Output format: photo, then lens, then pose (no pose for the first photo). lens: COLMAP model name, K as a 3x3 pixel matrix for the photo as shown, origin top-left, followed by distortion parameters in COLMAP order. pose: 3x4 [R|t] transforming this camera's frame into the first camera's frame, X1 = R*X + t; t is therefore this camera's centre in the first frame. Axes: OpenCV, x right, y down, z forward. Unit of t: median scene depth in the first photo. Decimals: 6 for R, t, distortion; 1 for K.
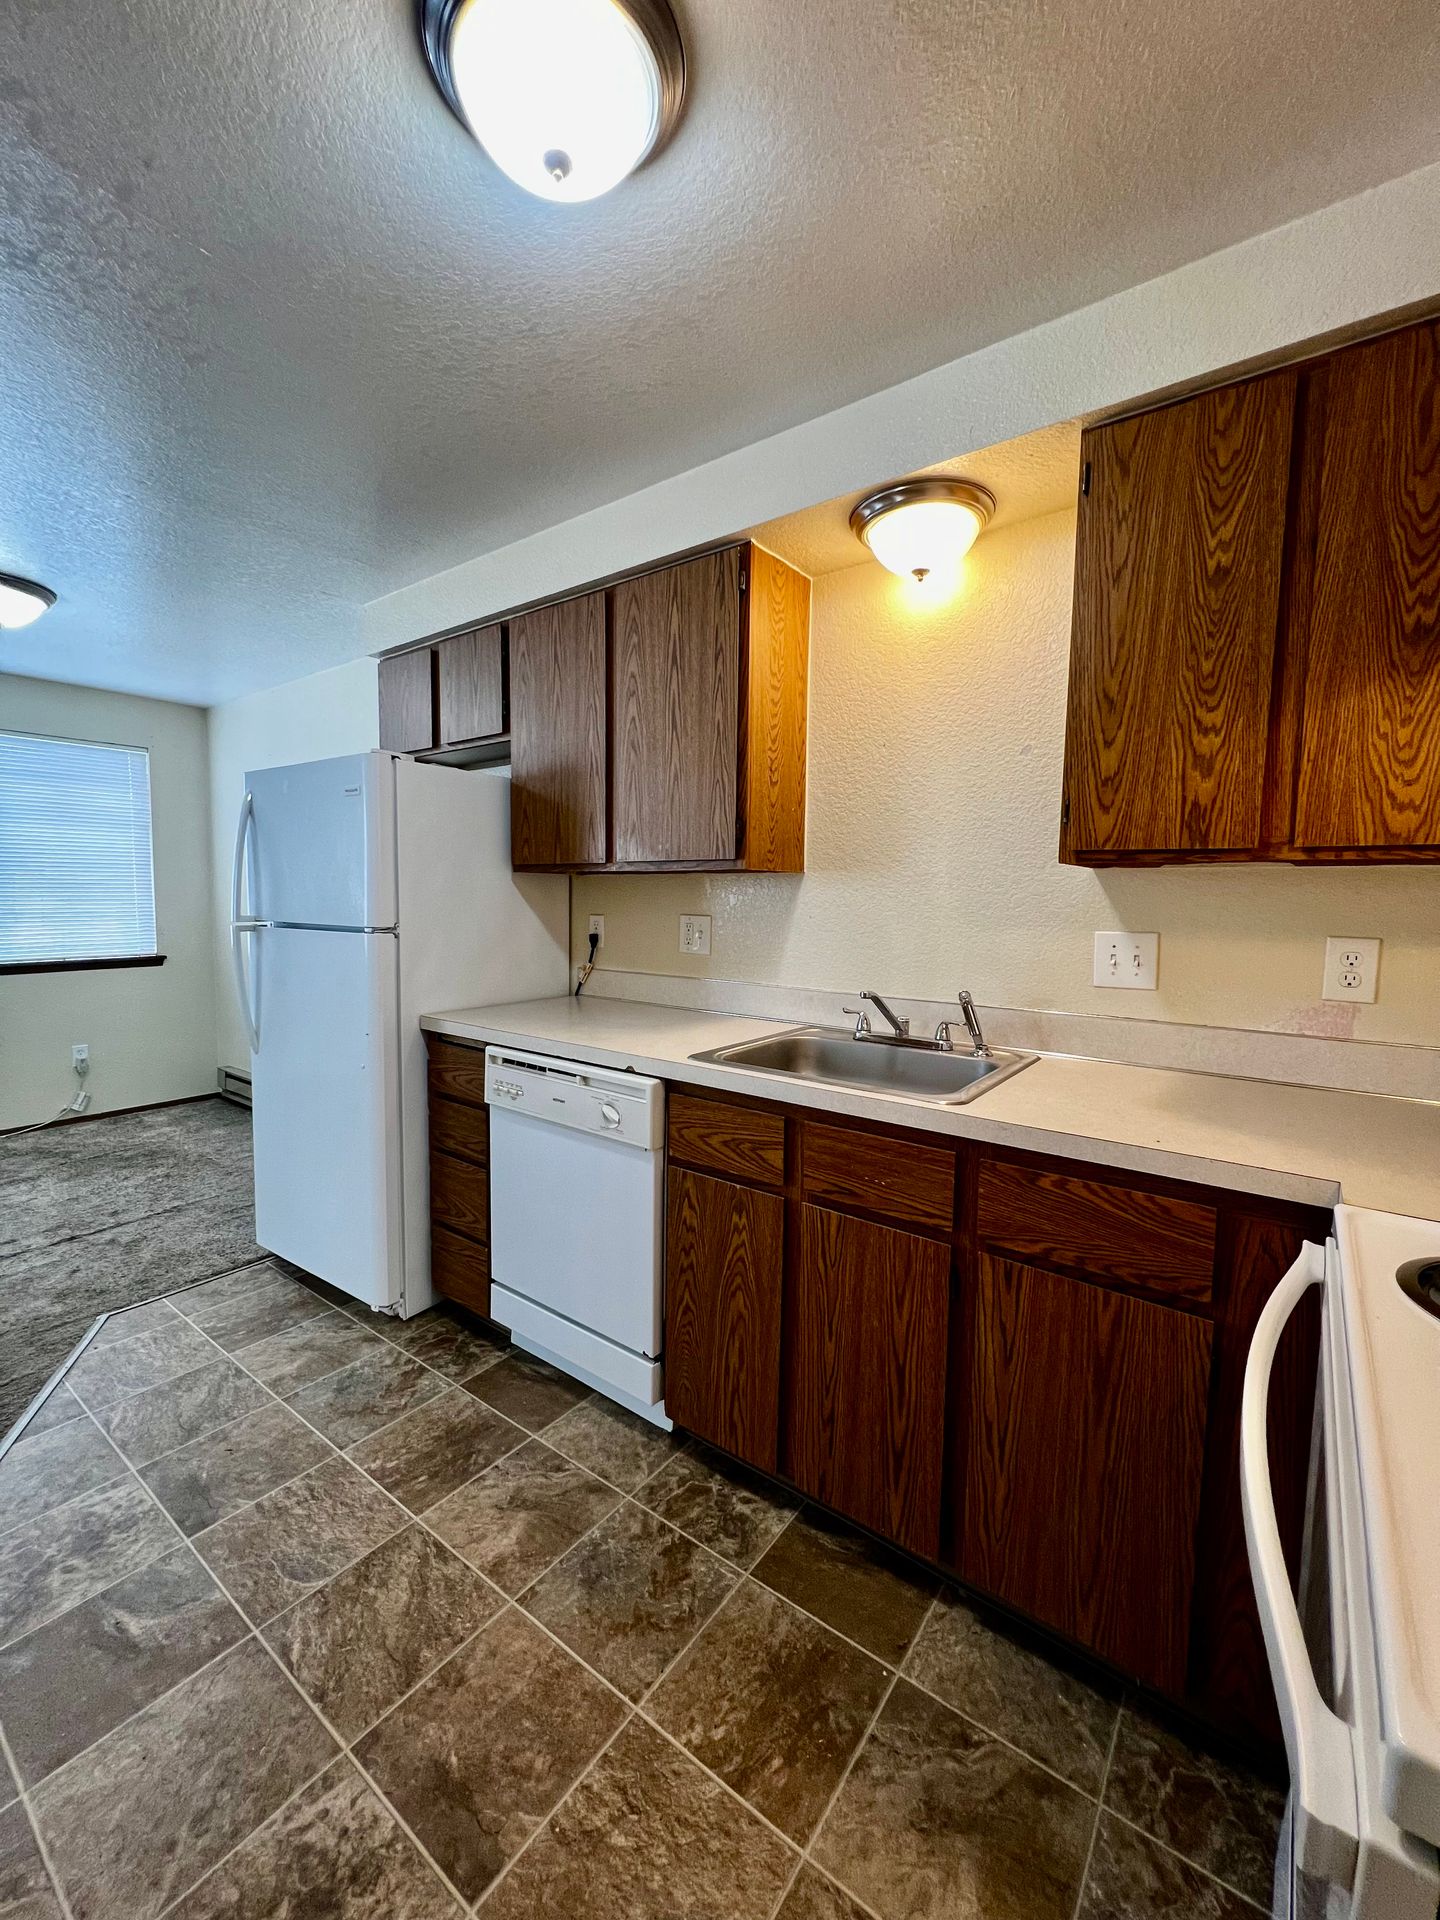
lens RADIAL K [[772.0, 0, 720.0], [0, 772.0, 960.0], [0, 0, 1]] dist [0.000223, -0.000074]
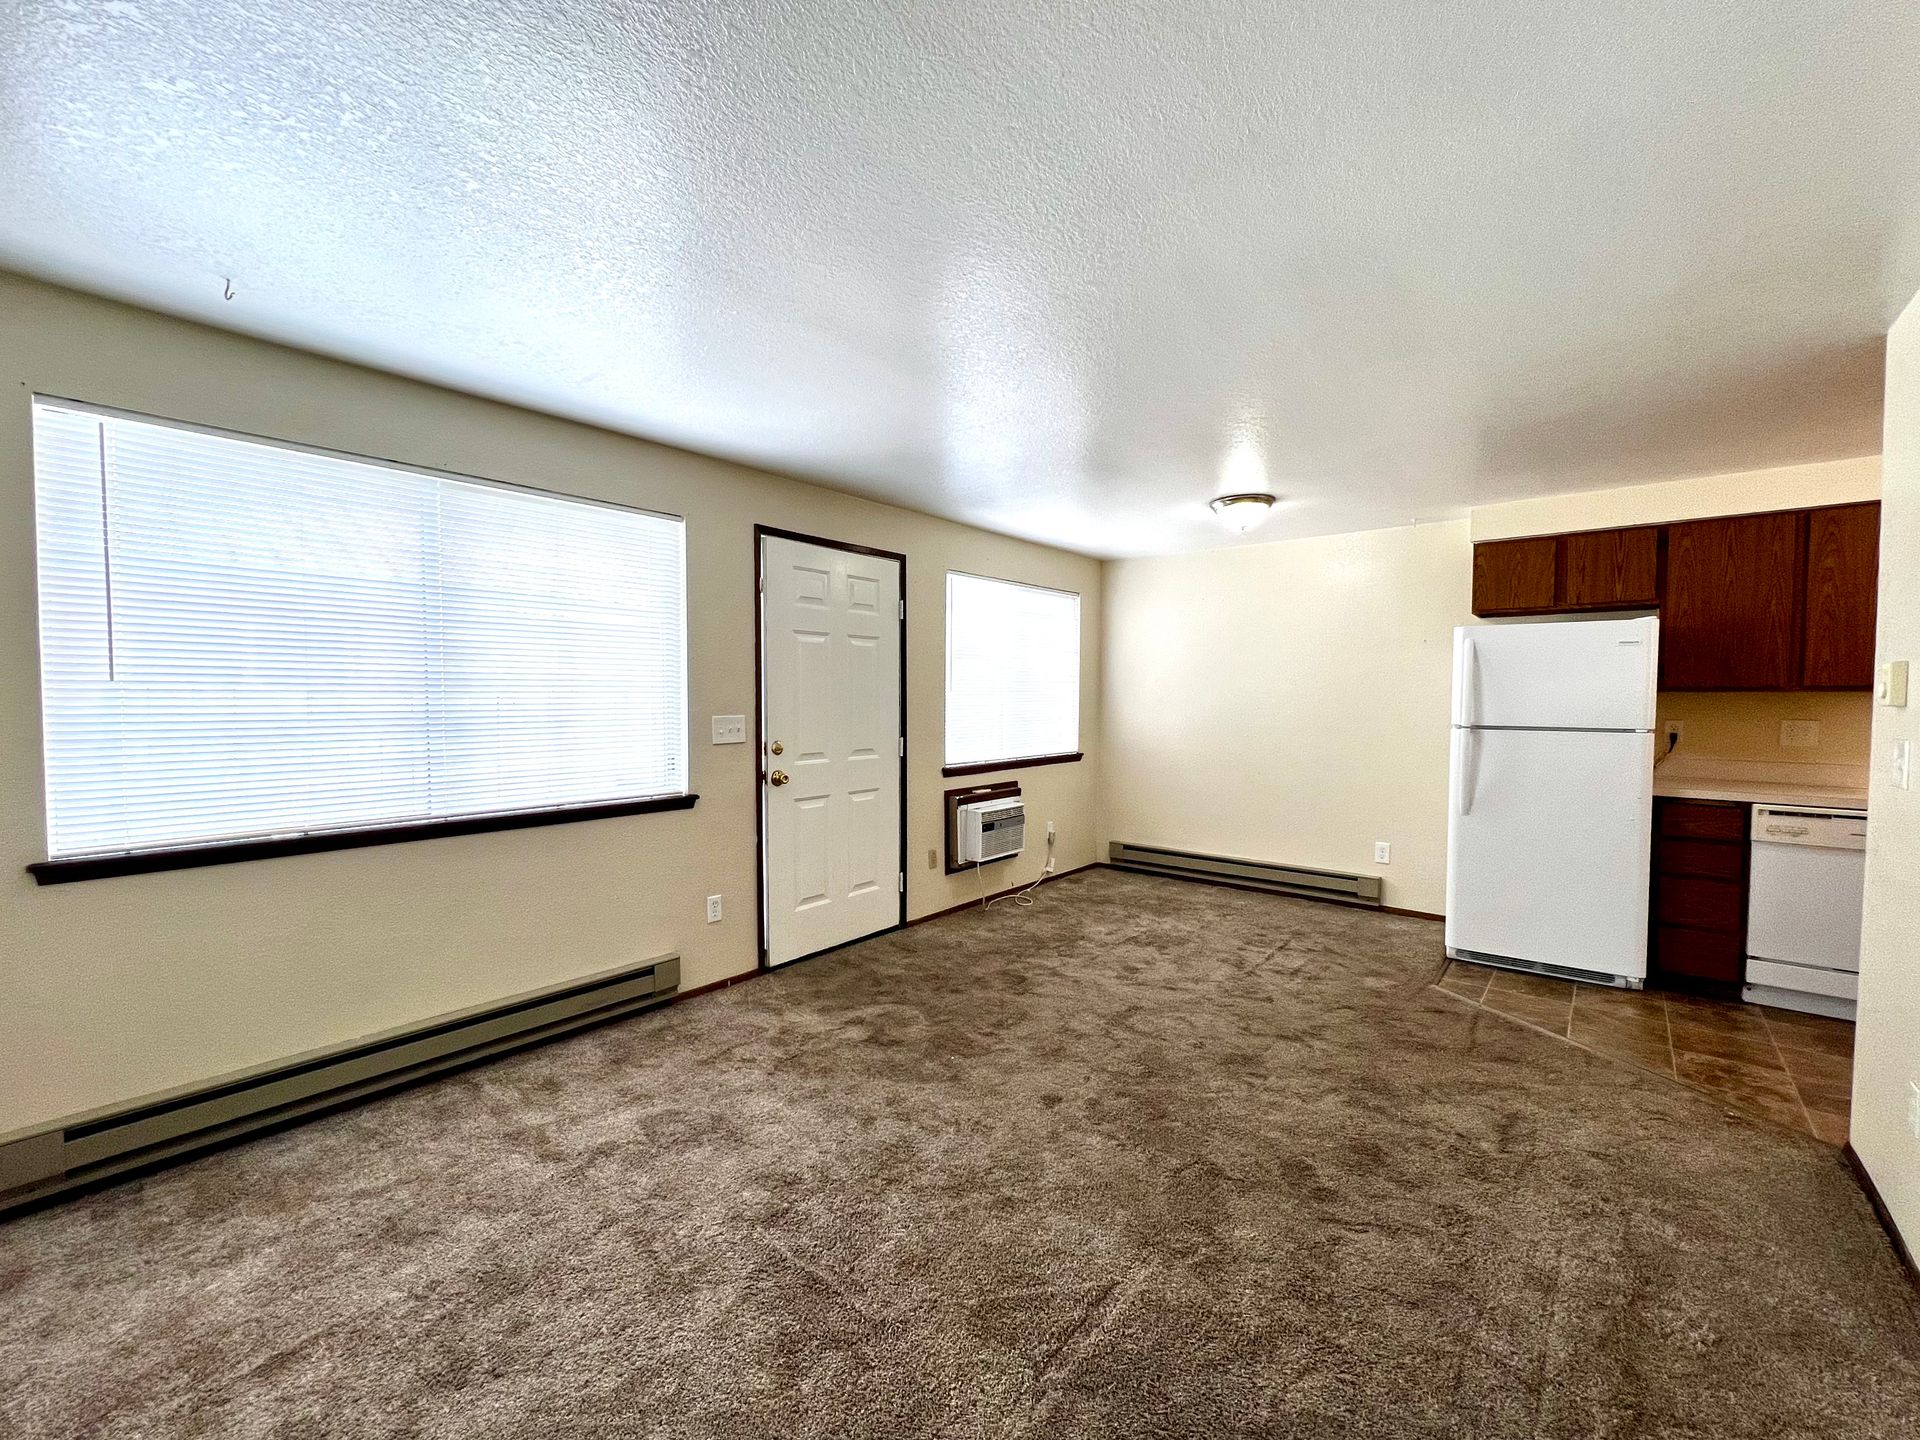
lens RADIAL K [[802.8, 0, 960.0], [0, 802.8, 720.0], [0, 0, 1]] dist [0.000405, 0.000093]
pose [[0.998668, -0.008149, -0.050957, -1.639741], [0.005615, 0.998750, -0.049672, 0.011621], [0.051298, 0.049319, 0.997465, -0.649488]]
